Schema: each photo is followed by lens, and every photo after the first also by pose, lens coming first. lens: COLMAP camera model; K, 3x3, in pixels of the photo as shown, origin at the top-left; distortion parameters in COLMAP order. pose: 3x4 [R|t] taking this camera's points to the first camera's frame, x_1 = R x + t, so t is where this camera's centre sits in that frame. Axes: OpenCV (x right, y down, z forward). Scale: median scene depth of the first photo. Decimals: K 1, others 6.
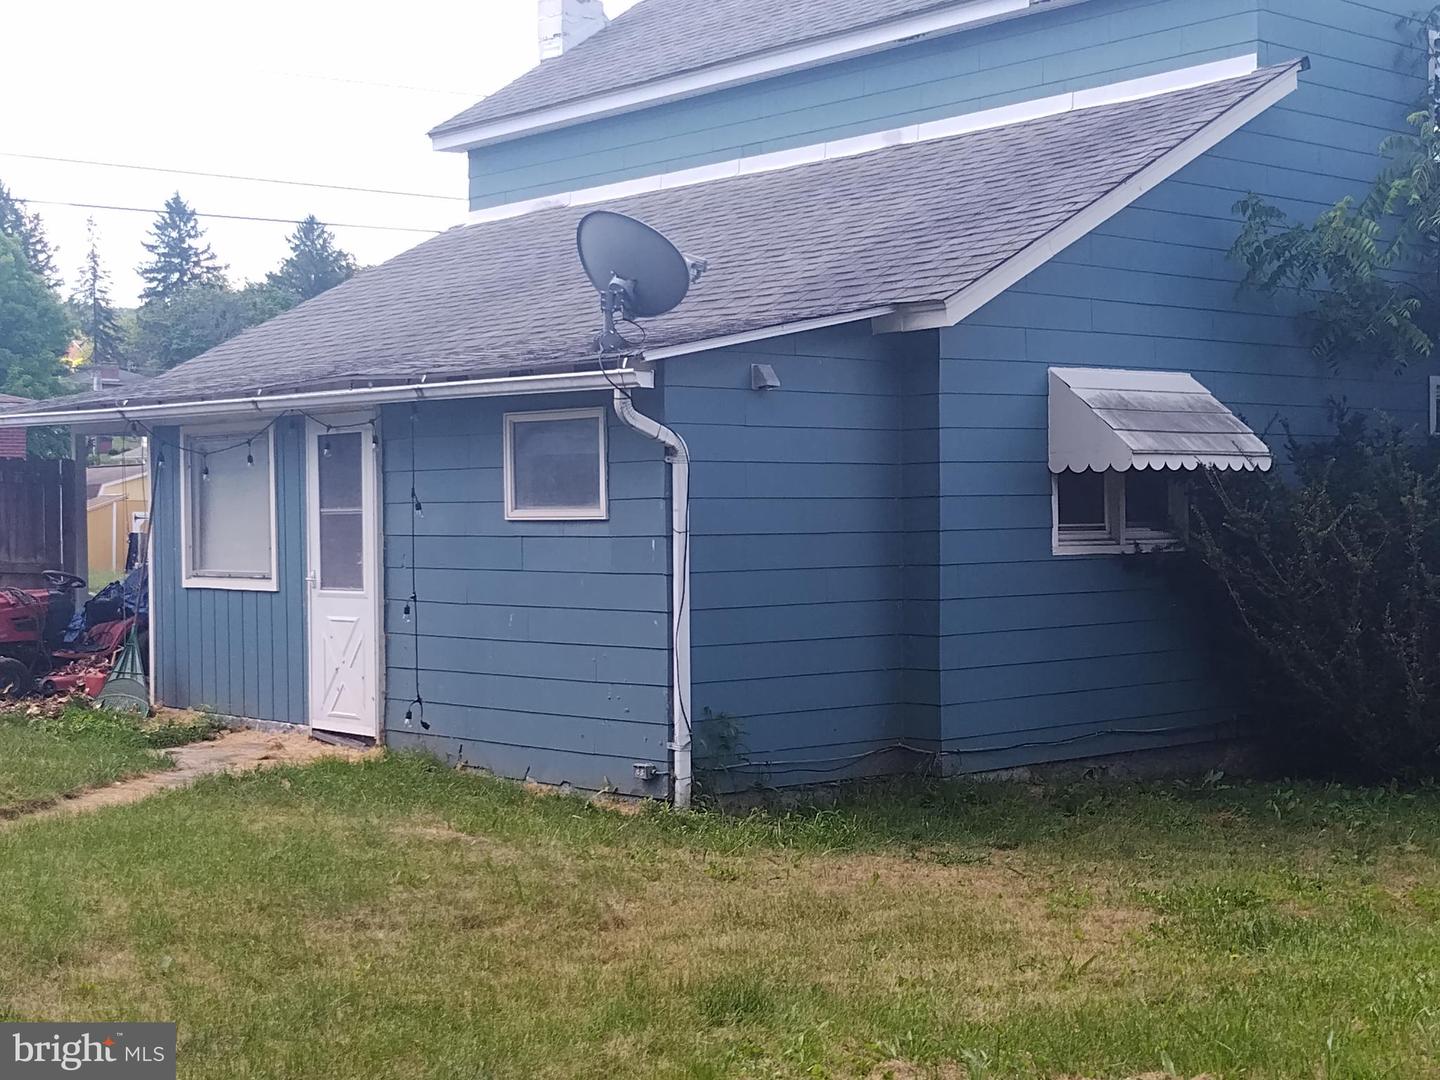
lens RADIAL K [[2153.5, 0, 721.6], [0, 2153.5, 564.4], [0, 0, 1]] dist [0.047024, -0.036781]
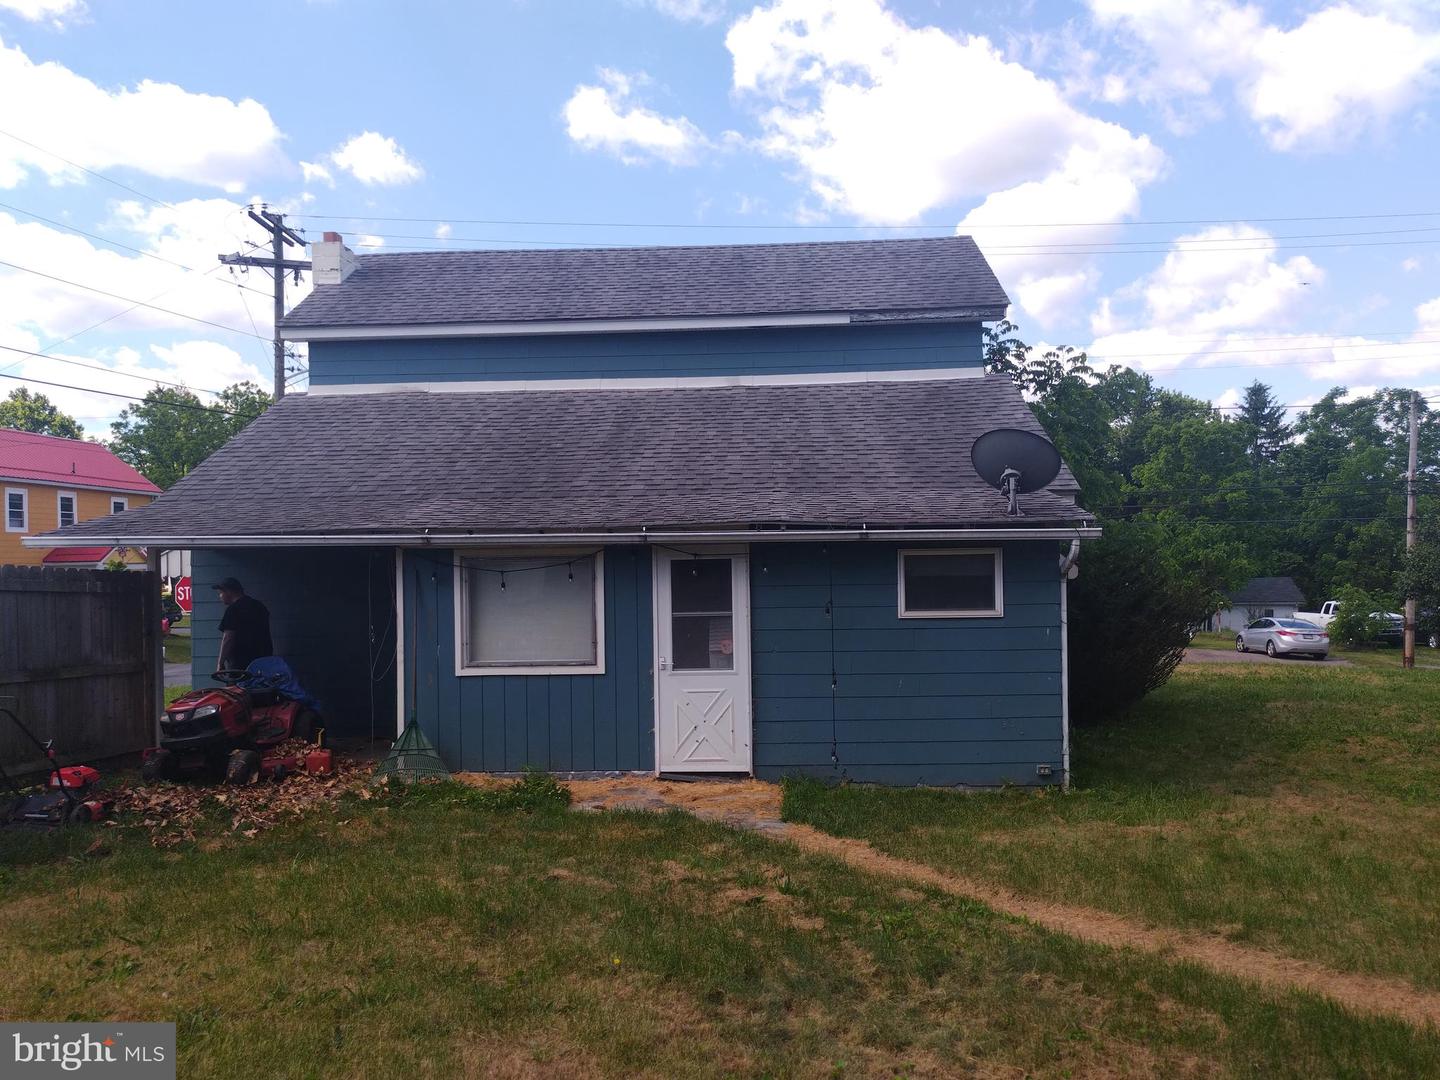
lens RADIAL K [[1094.6, 0, 719.4], [0, 1094.6, 555.9], [0, 0, 1]] dist [0.044000, -0.026319]
pose [[0.697584, -0.001244, 0.716502, -0.735720], [0.026865, 0.999341, -0.024420, -0.048552], [-0.715999, 0.036284, 0.697157, 0.530155]]
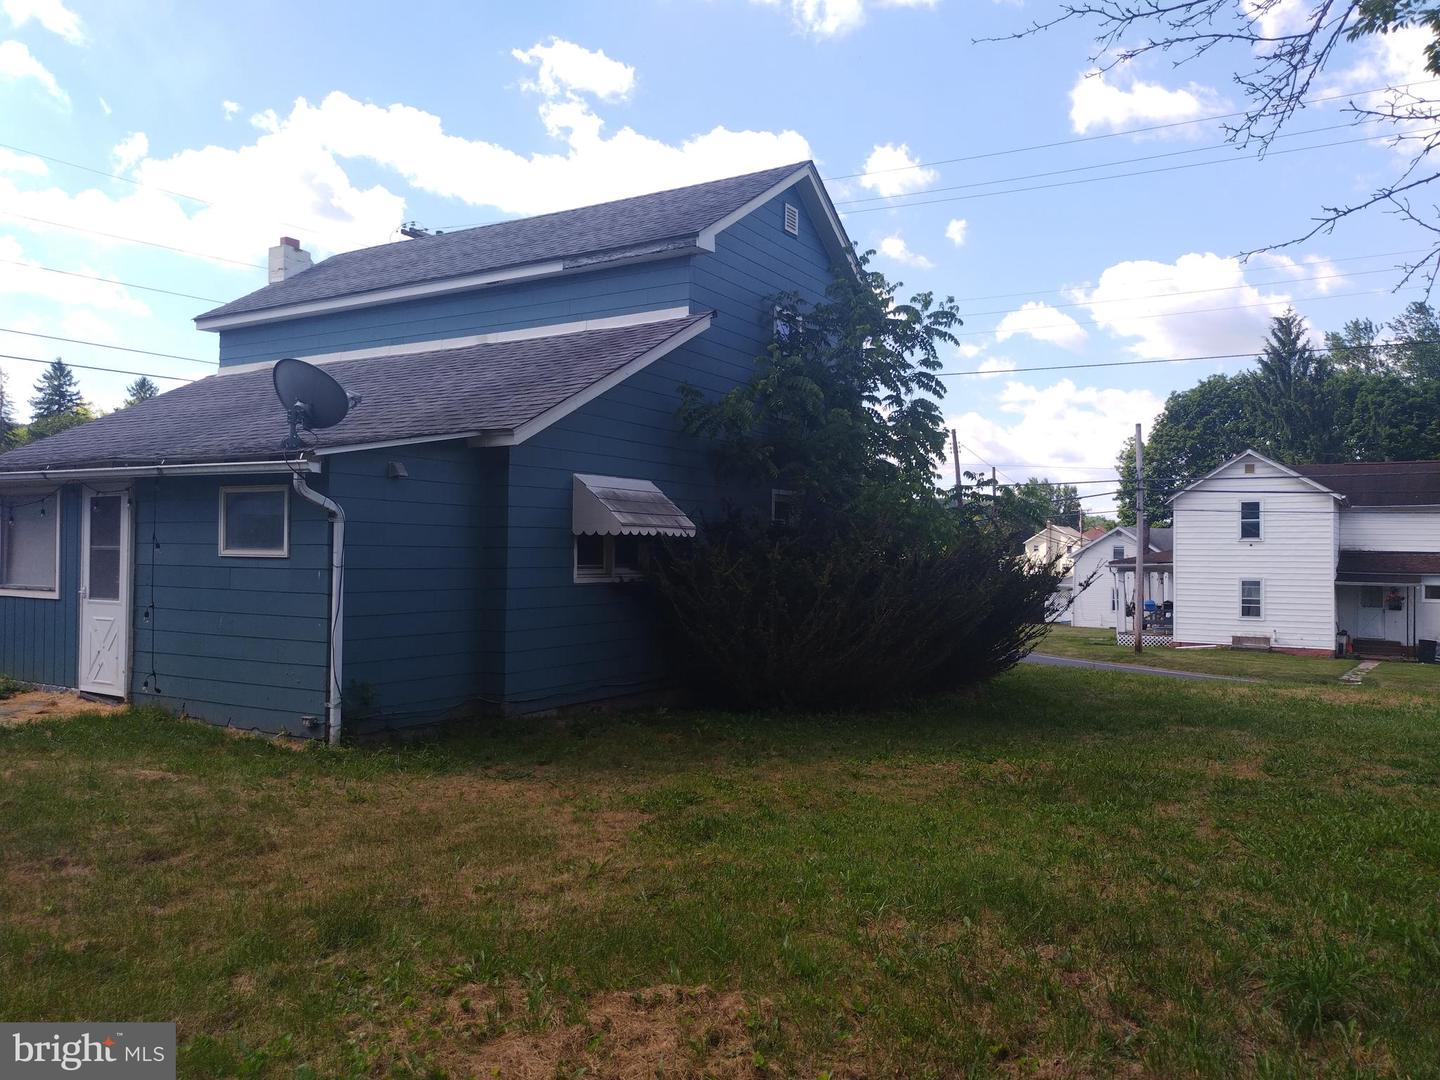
lens RADIAL K [[1084.9, 0, 721.0], [0, 1084.9, 542.8], [0, 0, 1]] dist [0.047085, -0.072174]
pose [[0.955128, 0.024655, 0.295166, 0.010977], [-0.014546, 0.999232, -0.036395, -0.006844], [-0.295837, 0.030469, 0.954752, 0.148599]]
